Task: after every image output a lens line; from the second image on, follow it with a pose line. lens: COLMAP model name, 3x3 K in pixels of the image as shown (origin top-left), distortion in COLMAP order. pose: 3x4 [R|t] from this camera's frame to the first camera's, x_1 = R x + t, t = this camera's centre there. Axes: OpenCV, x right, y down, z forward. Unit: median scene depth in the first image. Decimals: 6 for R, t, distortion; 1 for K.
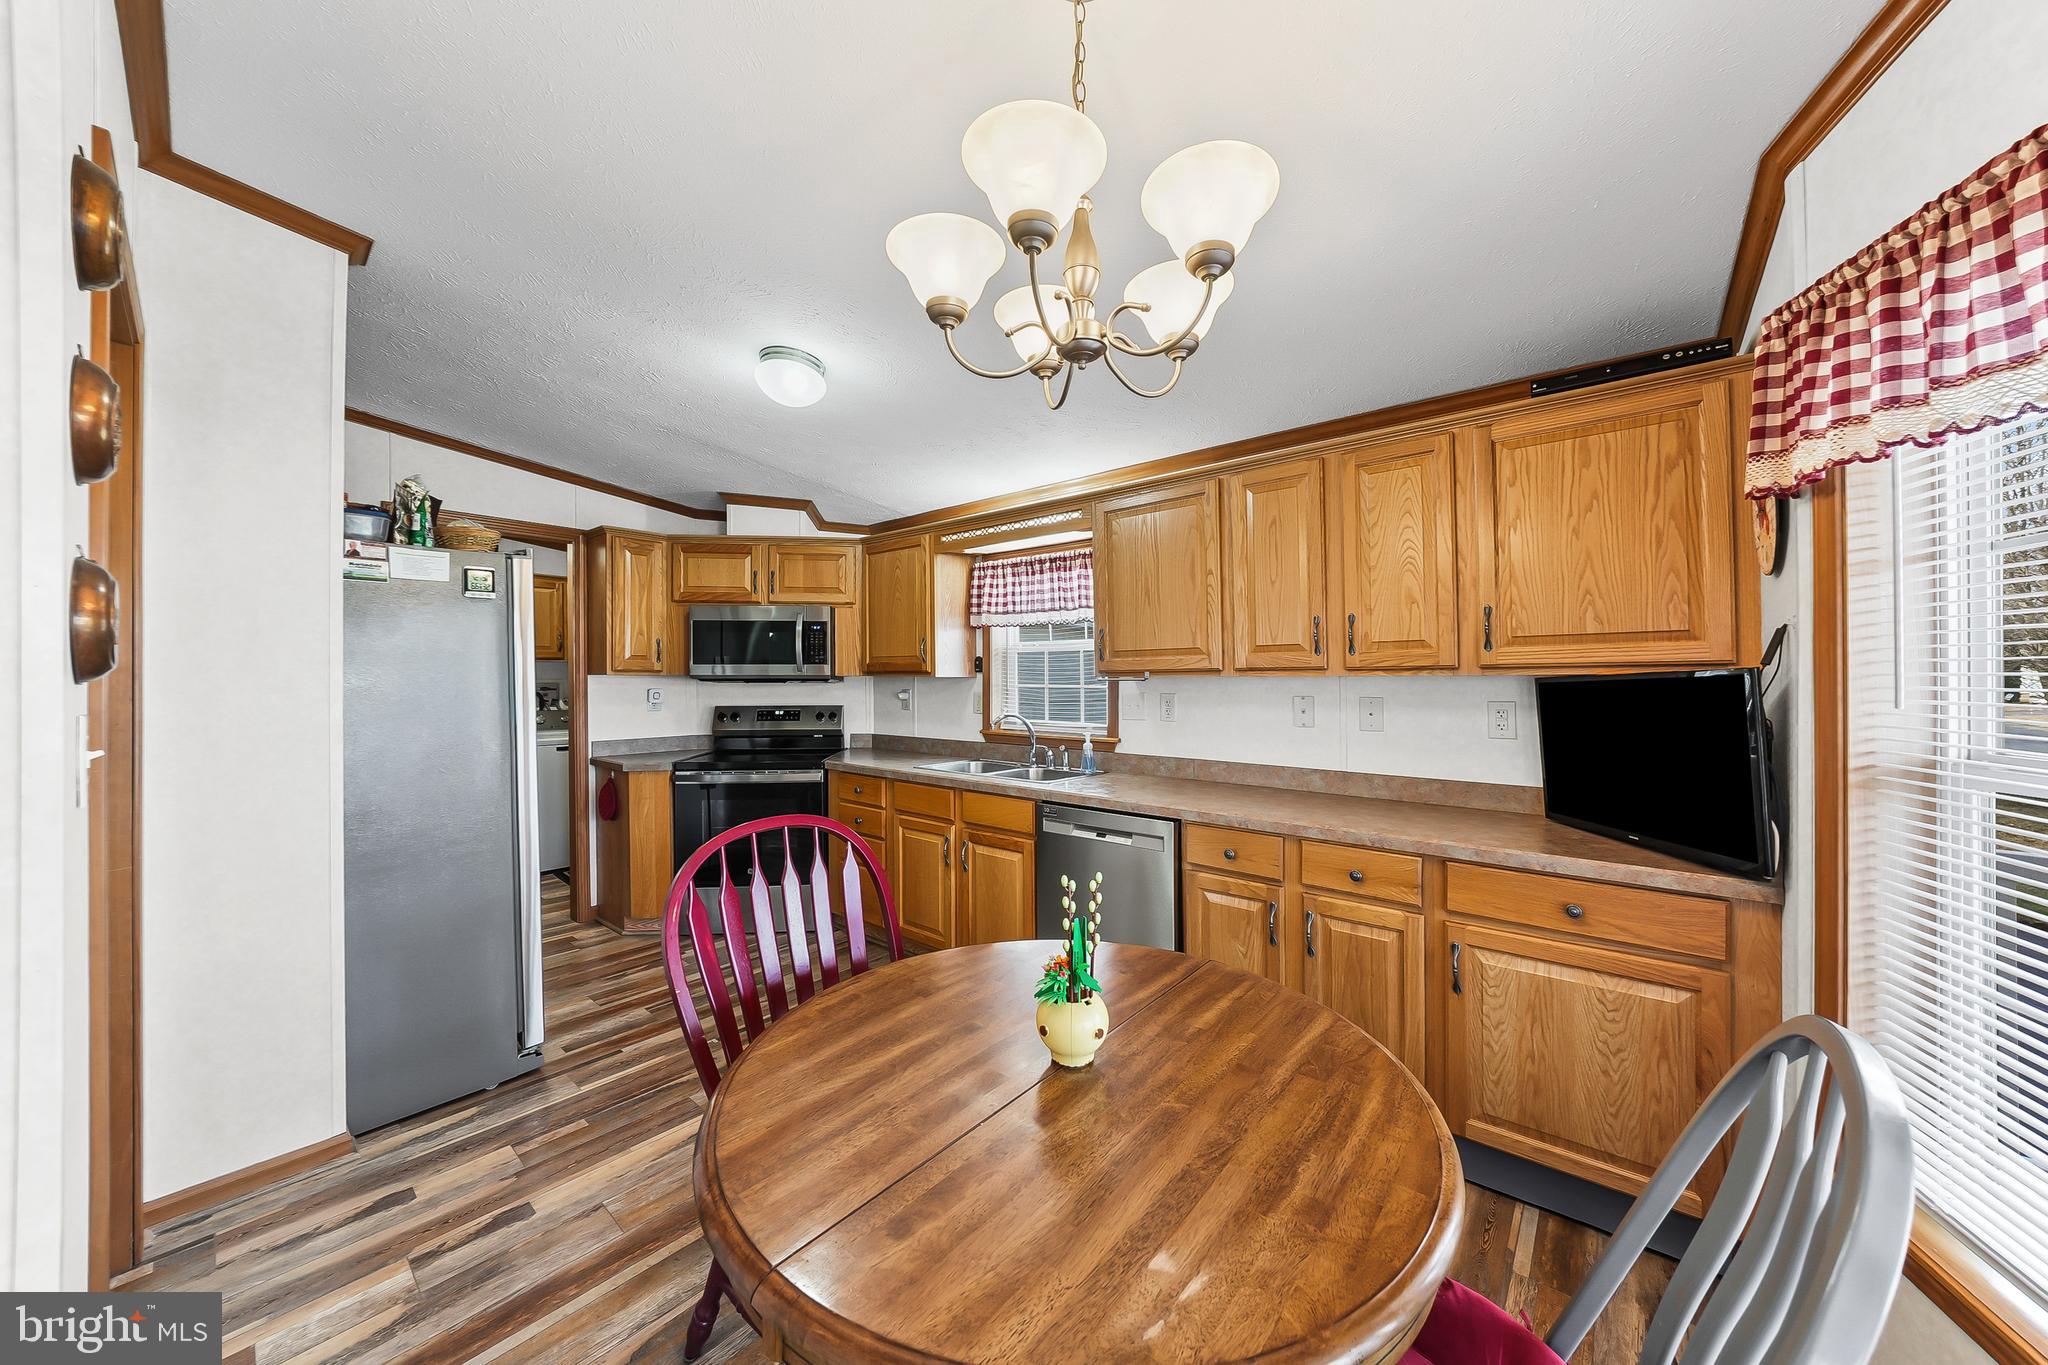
lens RADIAL K [[699.2, 0, 1024.0], [0, 699.2, 682.5], [0, 0, 1]] dist [-0.019028, -0.000003]
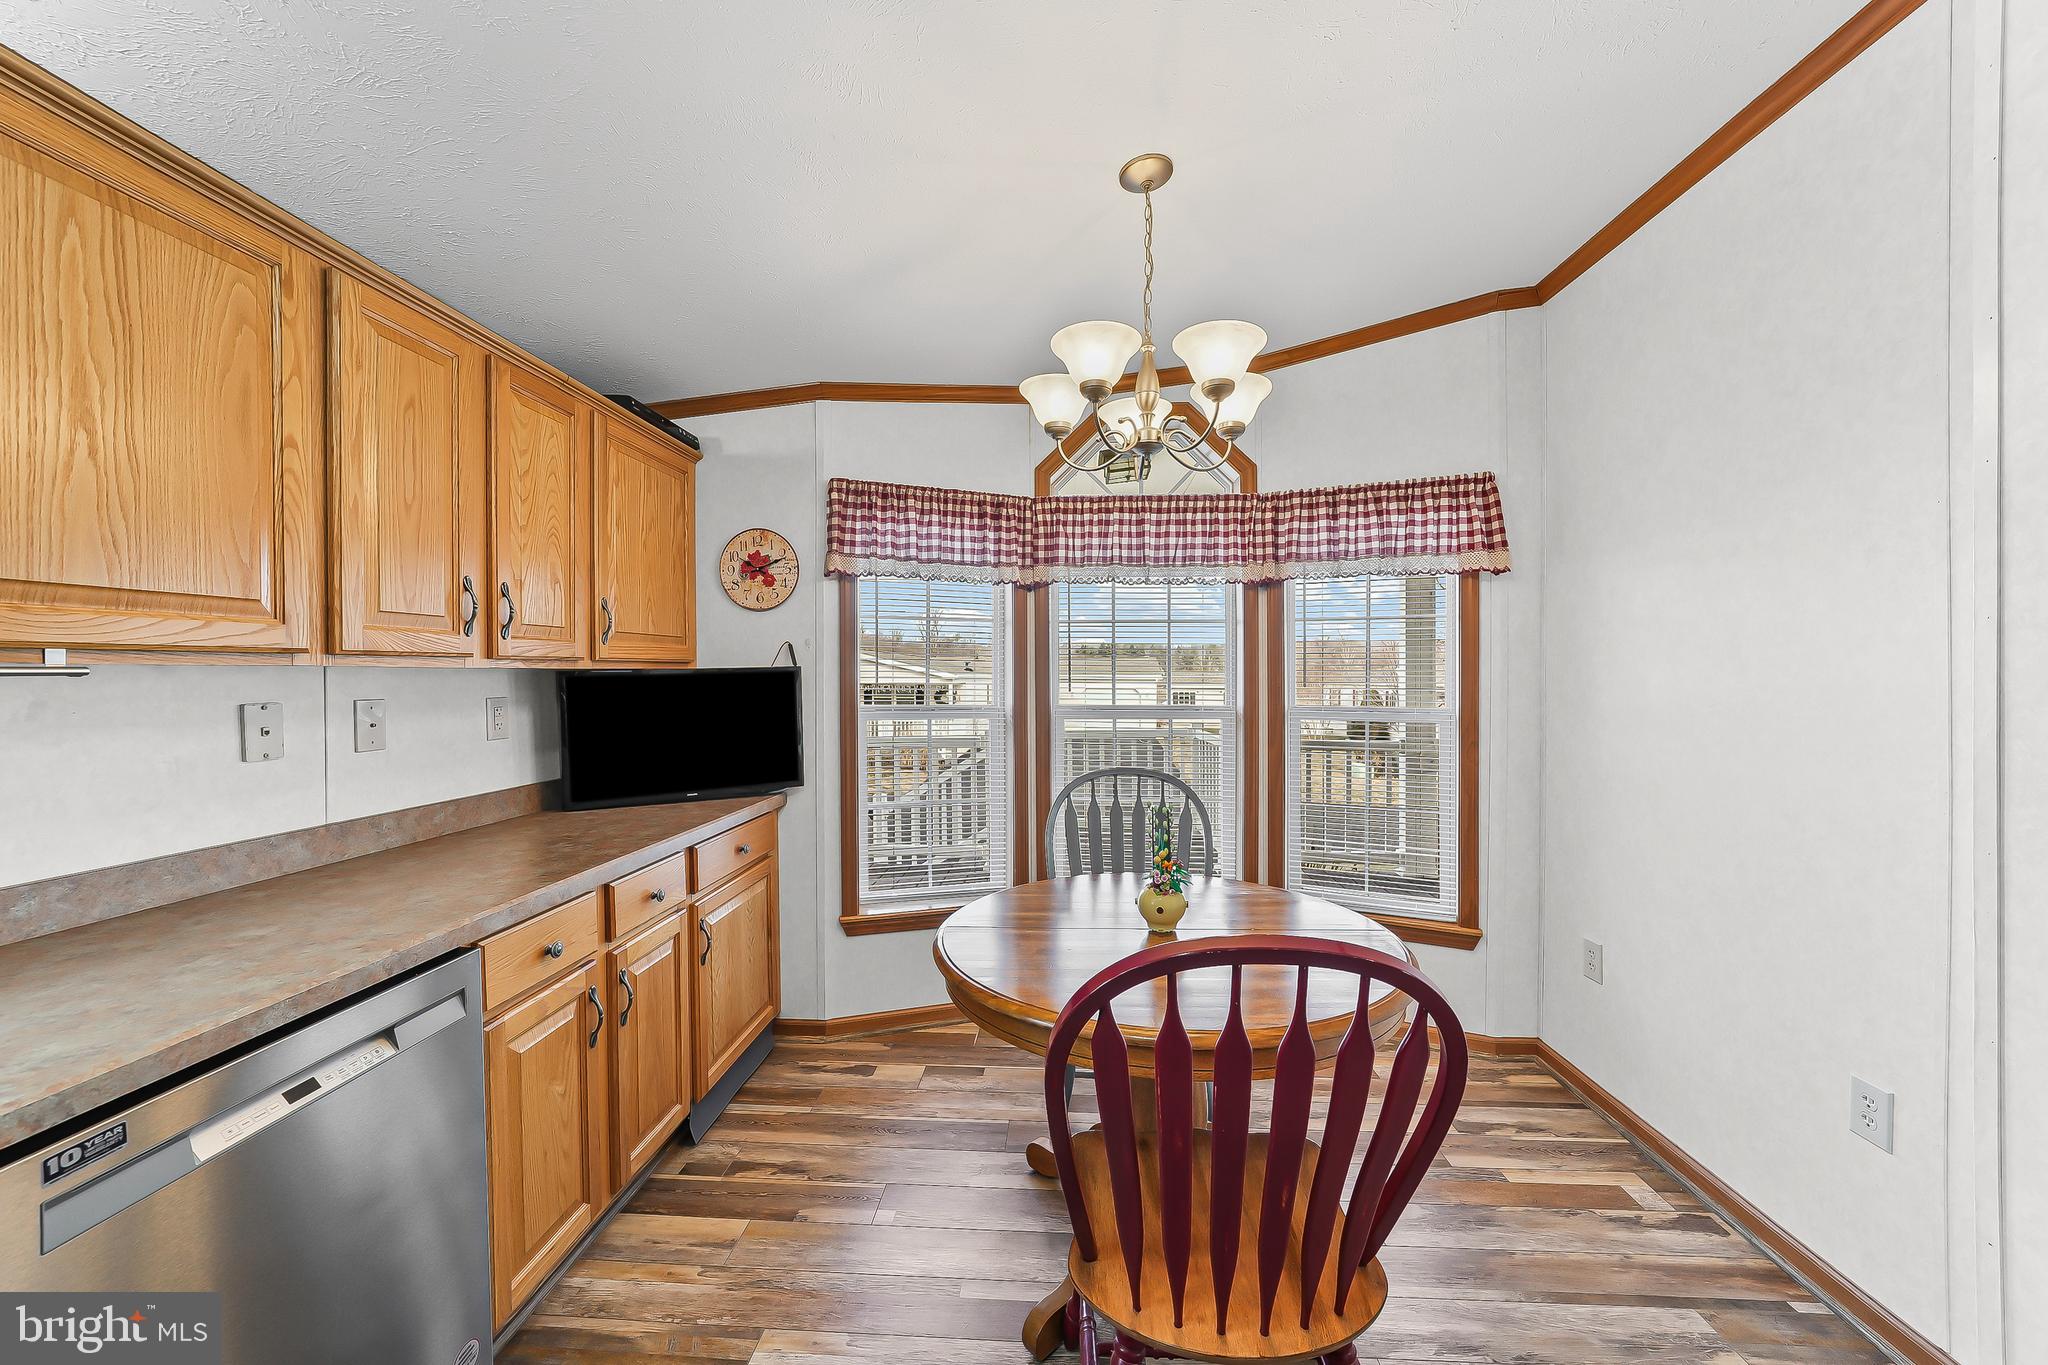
lens RADIAL K [[757.3, 0, 1024.0], [0, 757.3, 682.5], [0, 0, 1]] dist [0.001680, 0.000185]
pose [[-0.596852, -0.009909, 0.802290, -0.335198], [0.001011, 0.999914, 0.013102, -0.002902], [-0.802351, 0.008631, -0.596790, 0.705006]]
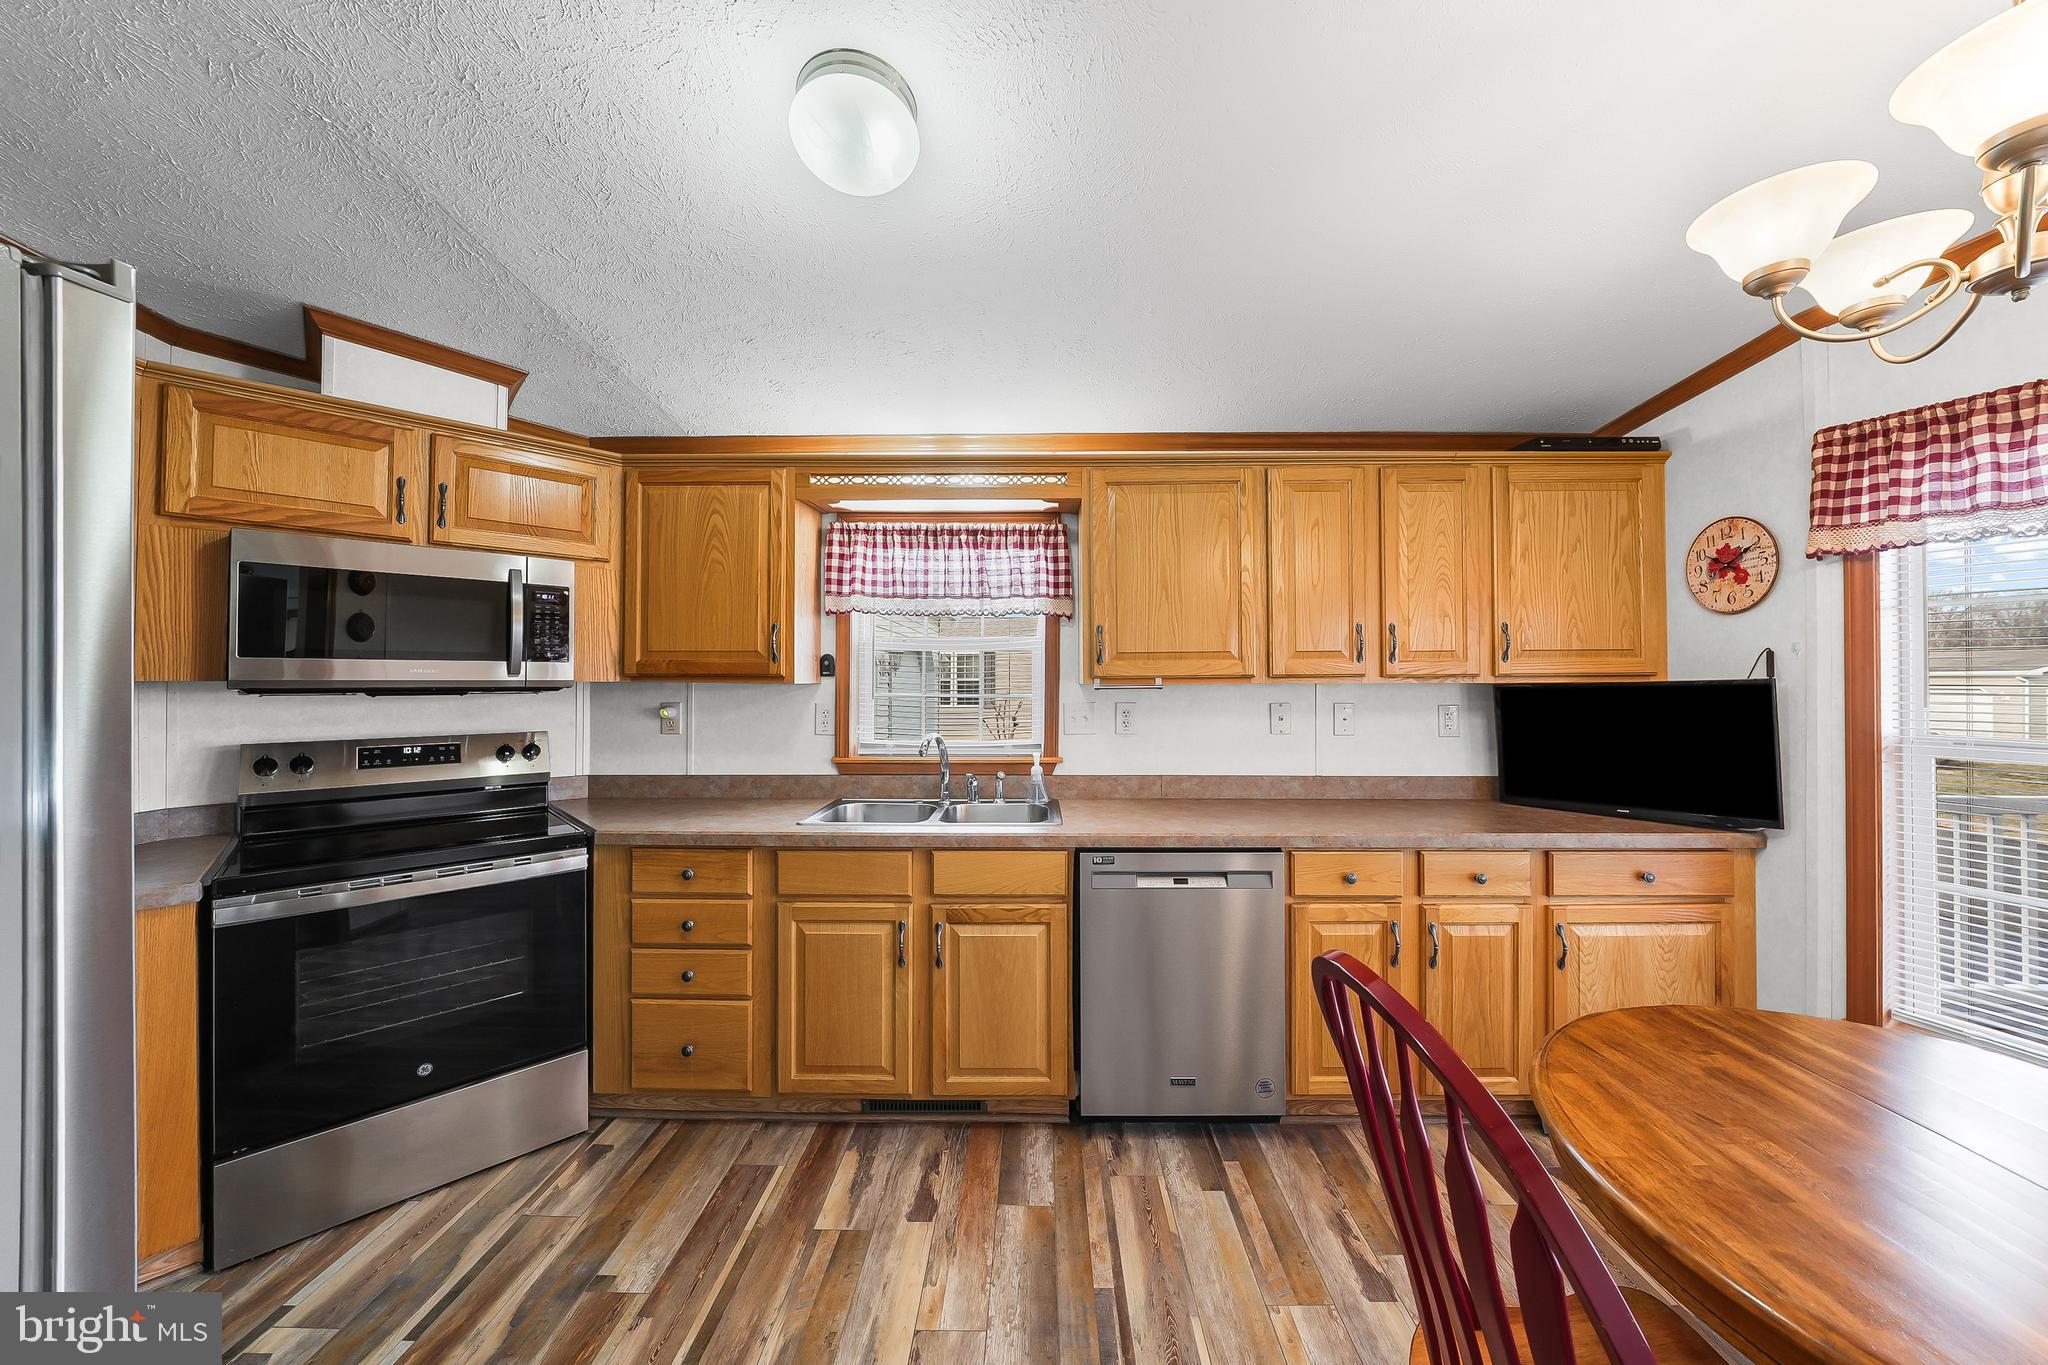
lens RADIAL K [[699.2, 0, 1024.0], [0, 699.2, 682.5], [0, 0, 1]] dist [-0.019028, -0.000003]
pose [[0.775745, -0.001418, 0.631044, -0.407704], [0.003447, 0.999992, -0.001992, -0.007492], [-0.631037, 0.003720, 0.775744, 0.370626]]
